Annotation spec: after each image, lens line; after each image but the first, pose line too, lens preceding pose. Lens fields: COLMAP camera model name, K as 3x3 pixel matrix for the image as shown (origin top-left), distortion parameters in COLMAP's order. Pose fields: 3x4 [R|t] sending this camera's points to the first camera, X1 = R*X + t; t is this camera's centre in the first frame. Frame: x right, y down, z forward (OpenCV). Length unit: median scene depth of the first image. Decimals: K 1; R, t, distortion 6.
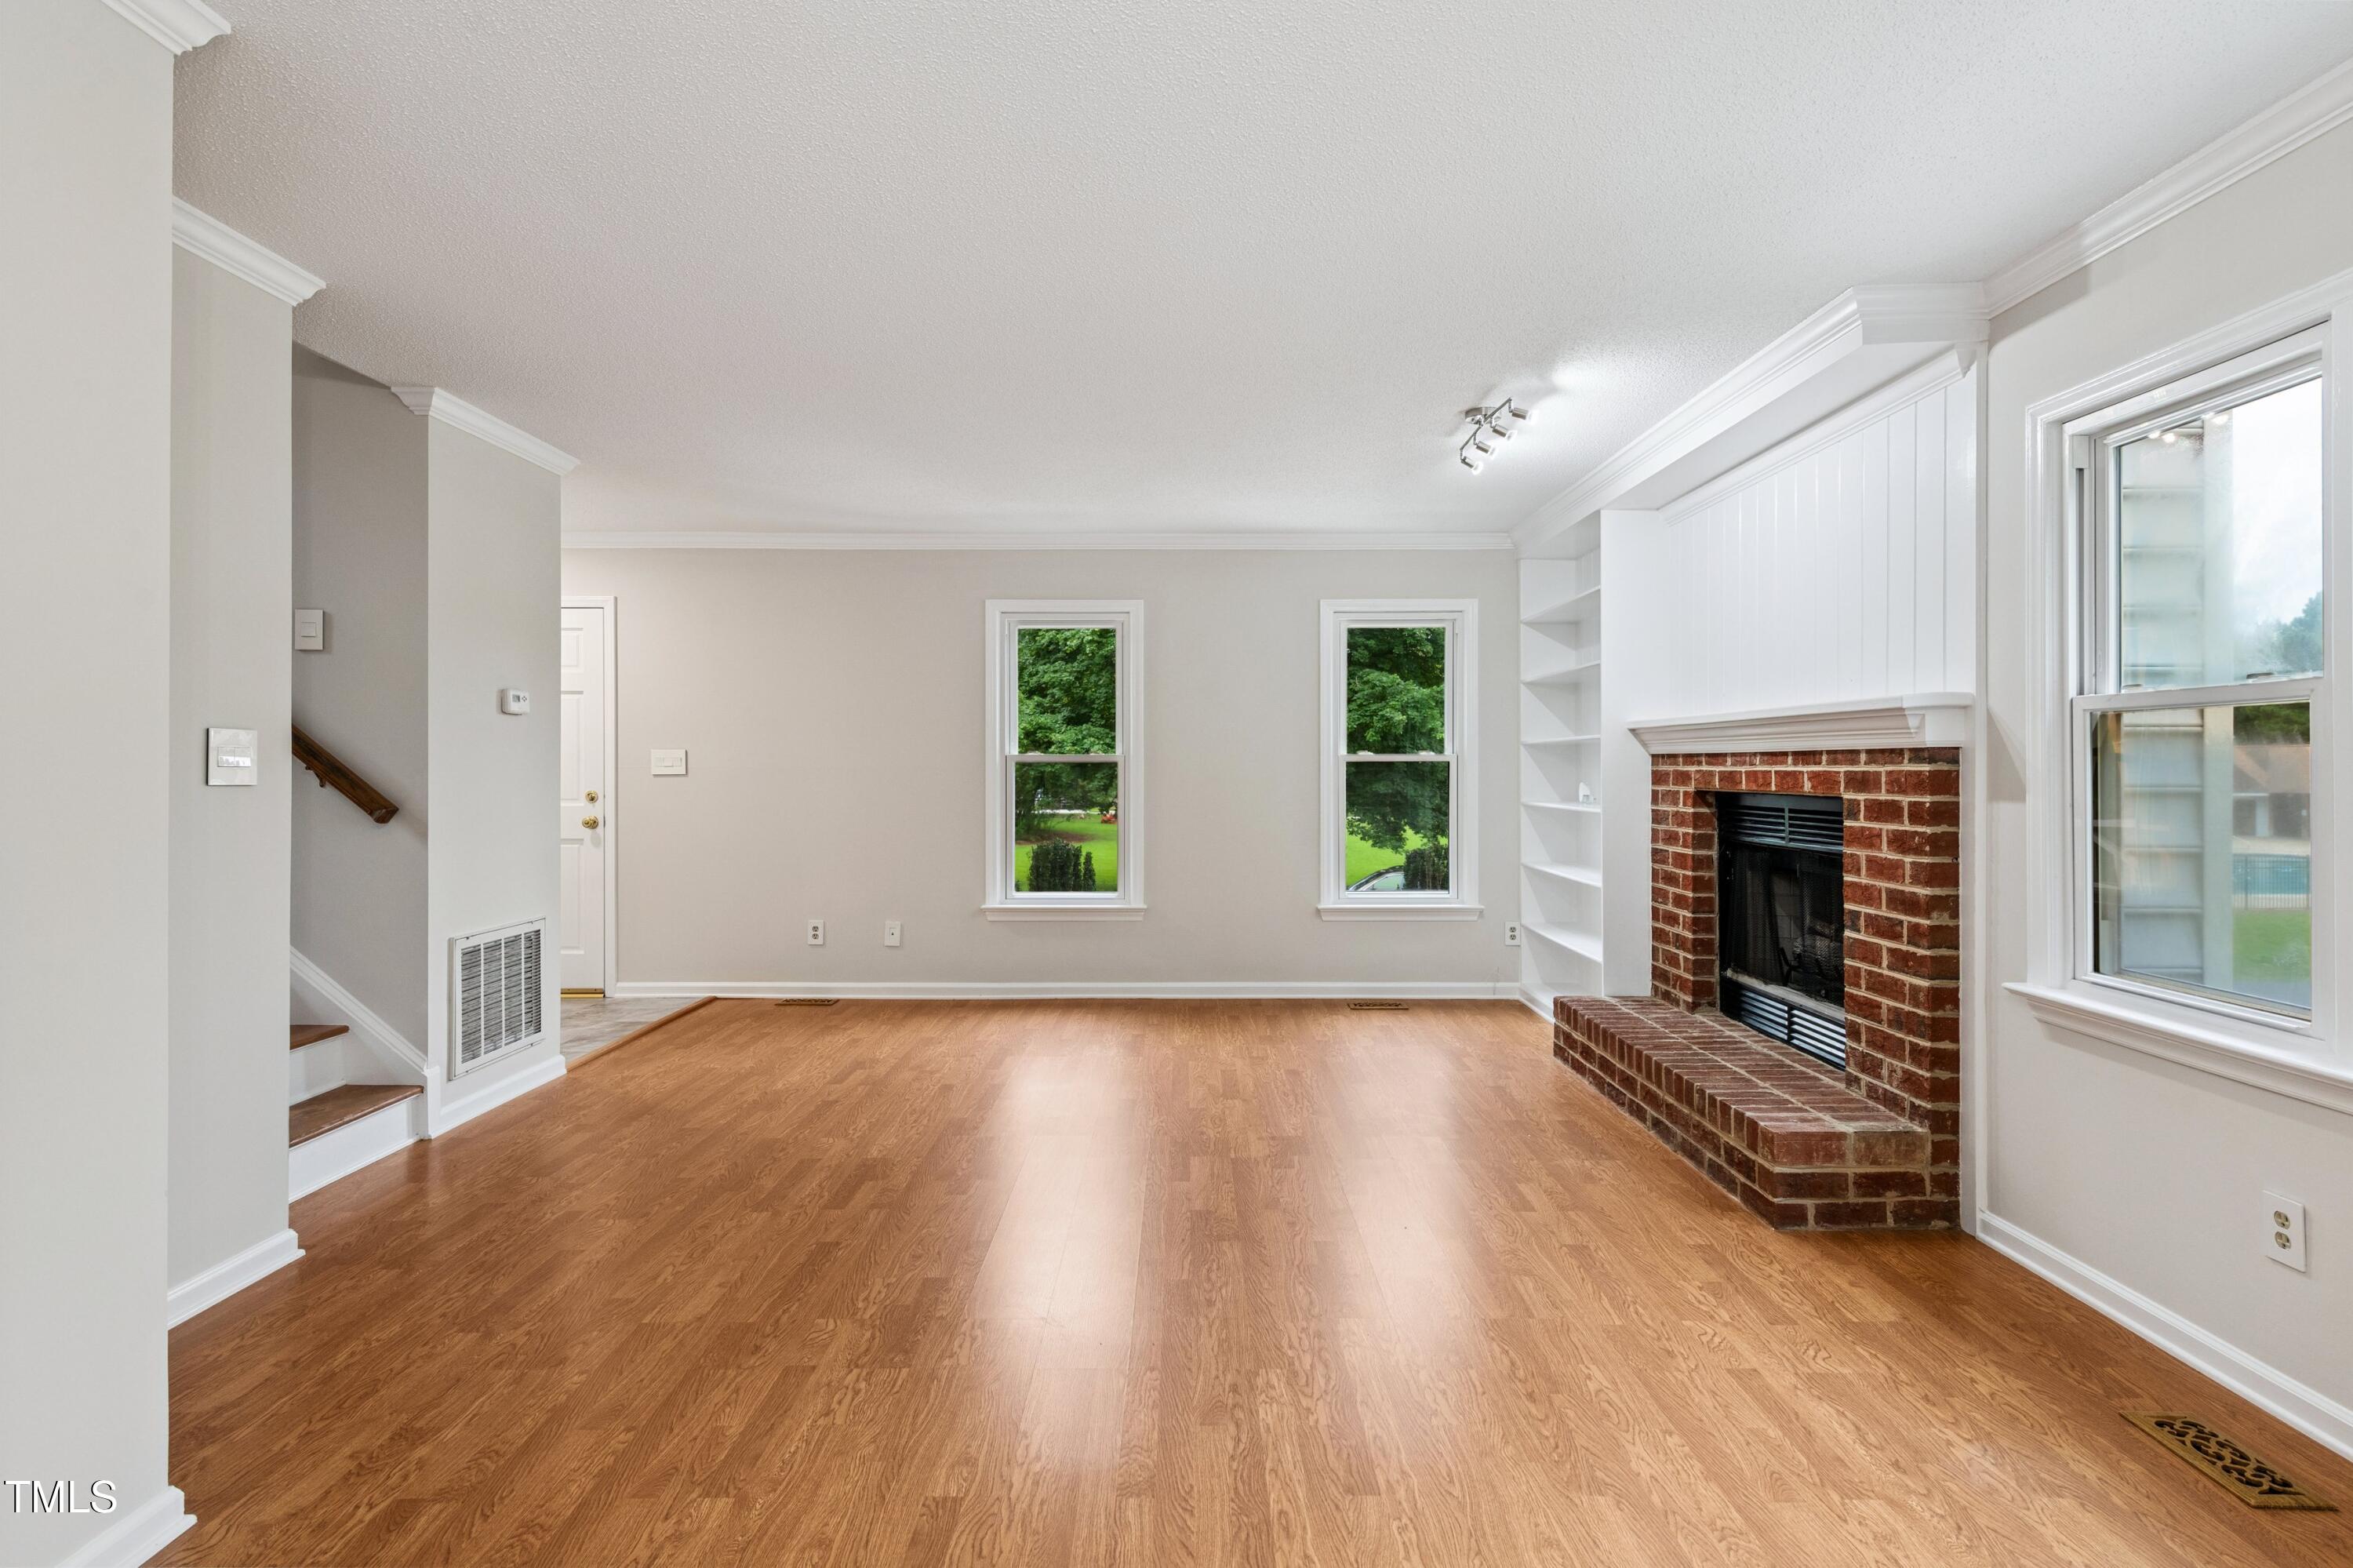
lens RADIAL K [[1216.2, 0, 1176.5], [0, 1216.2, 784.0], [0, 0, 1]] dist [0.000137, -0.000345]
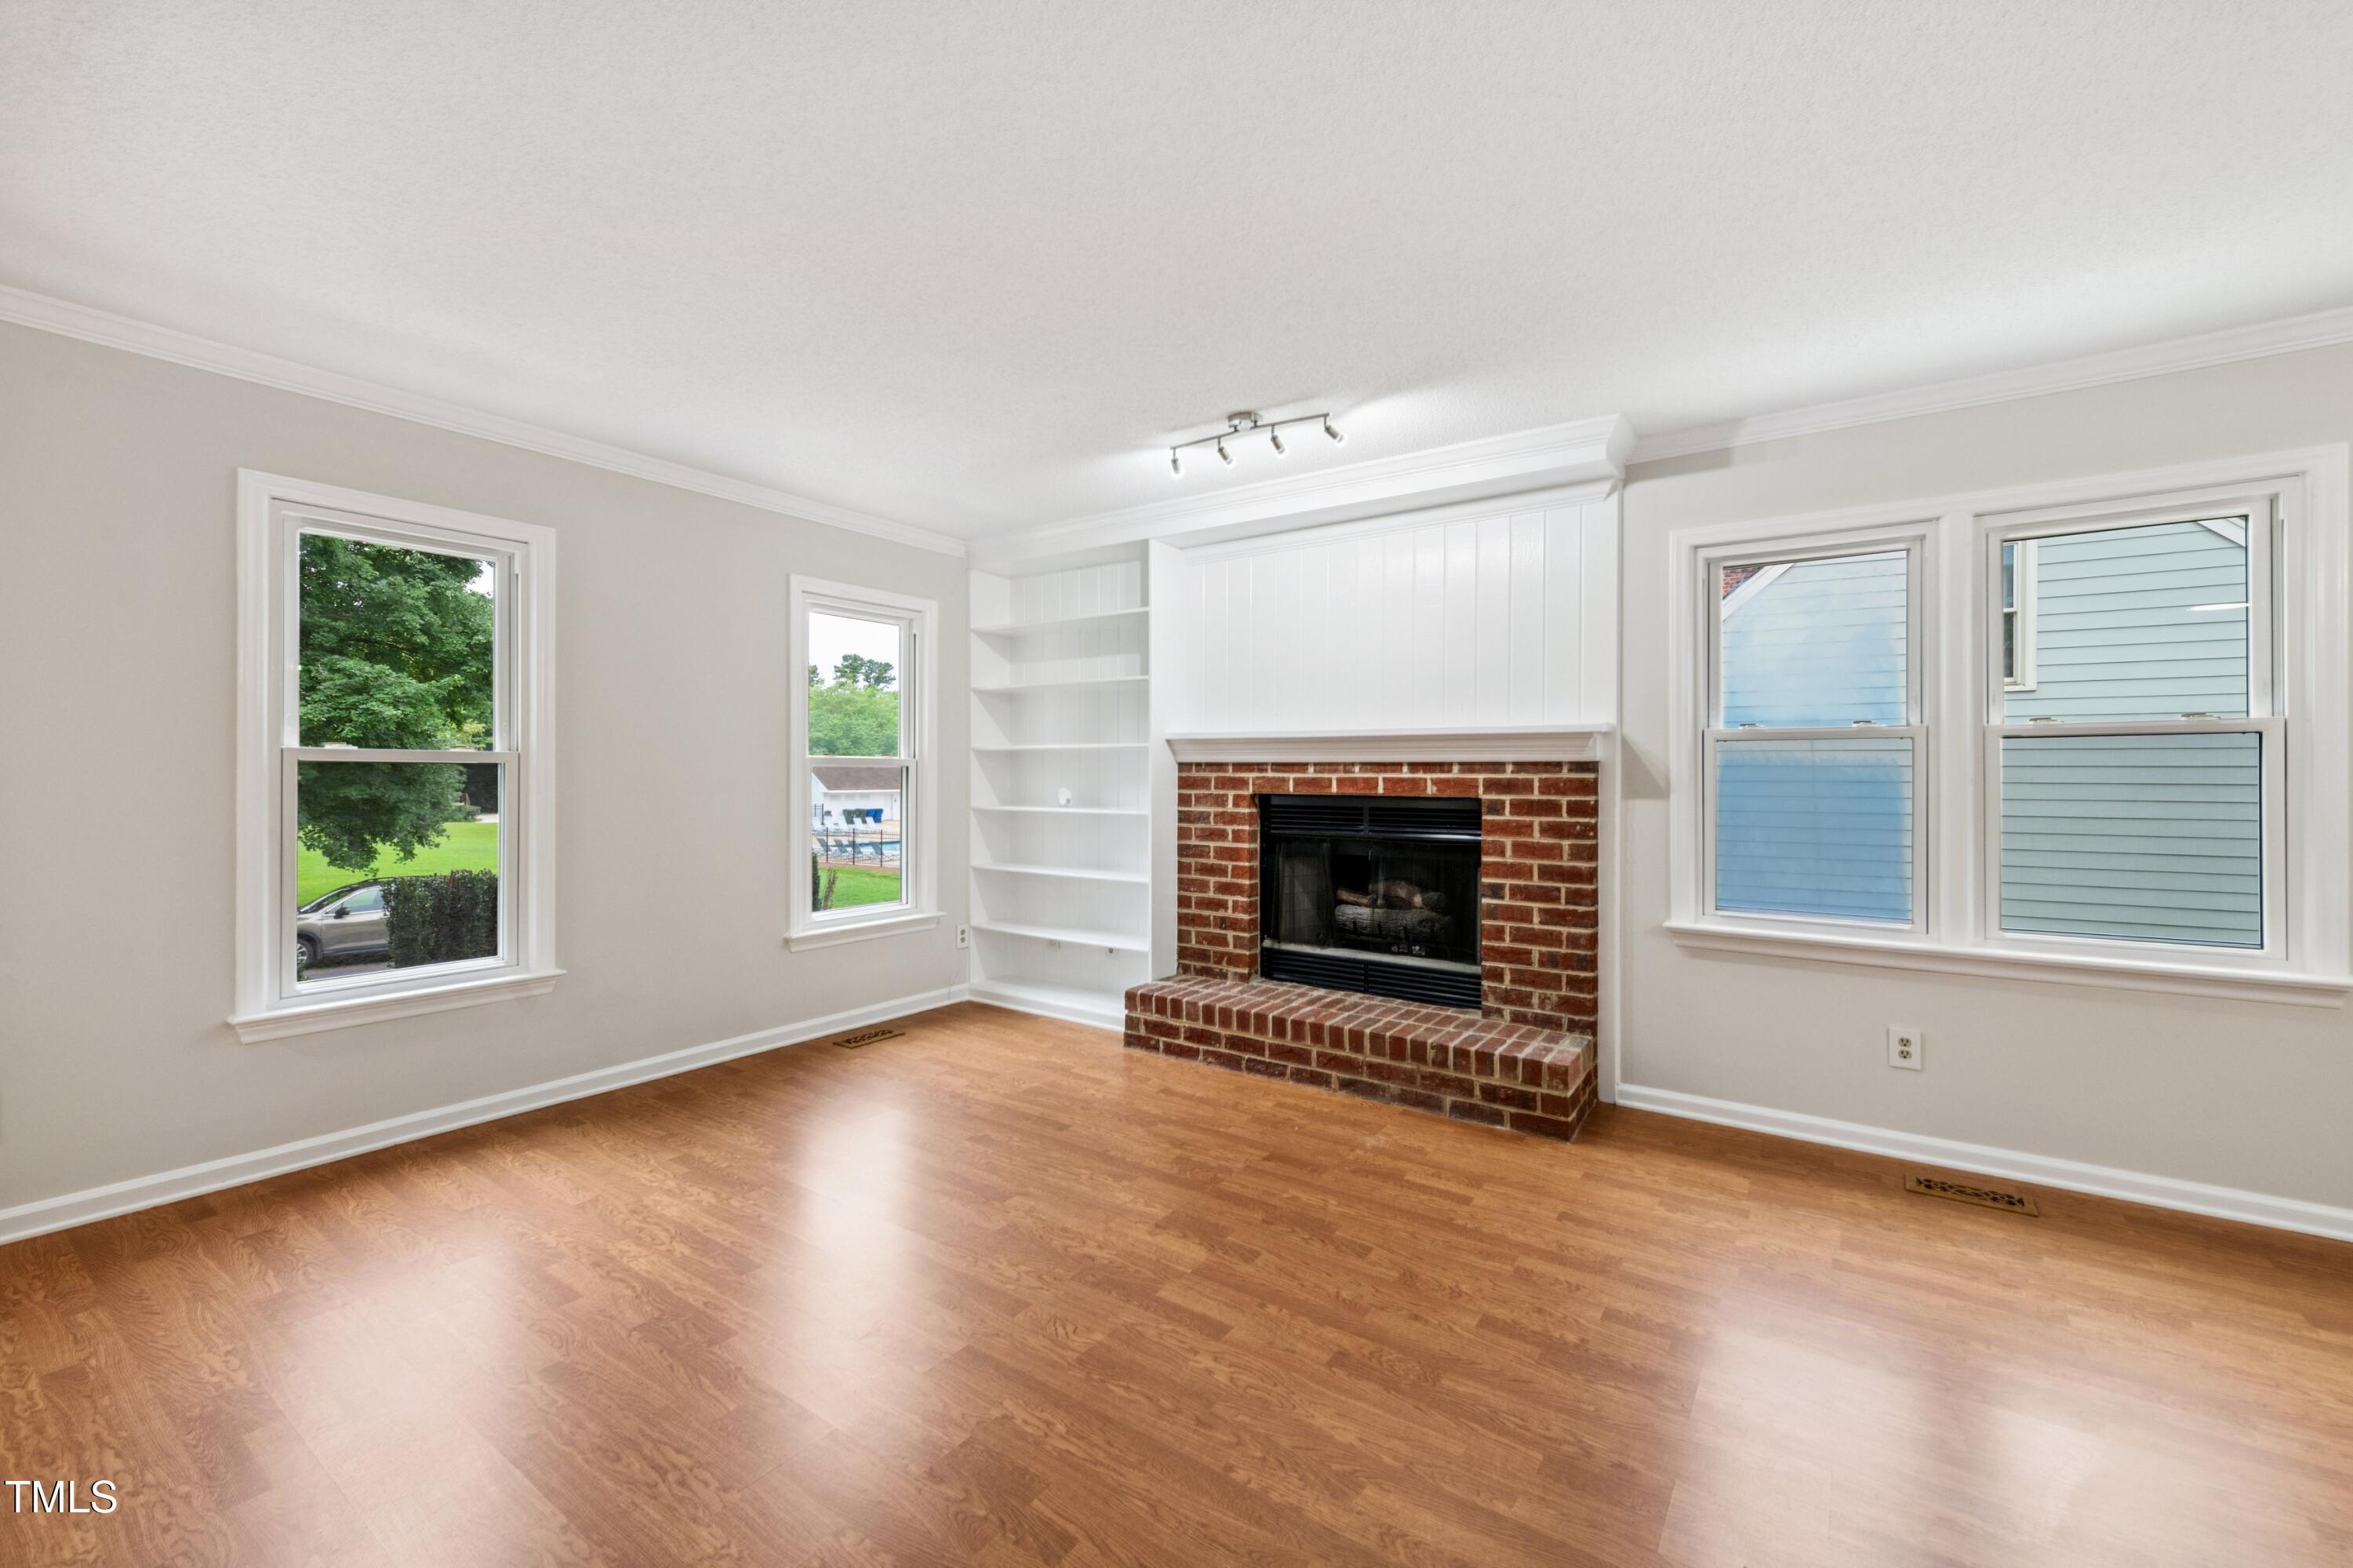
lens RADIAL K [[962.2, 0, 1176.5], [0, 962.2, 784.0], [0, 0, 1]] dist [0.011208, -0.000251]
pose [[0.555527, -0.007063, 0.831468, -0.497273], [0.006706, 0.999969, 0.004013, -0.010432], [-0.831471, 0.003346, 0.555557, 0.692205]]
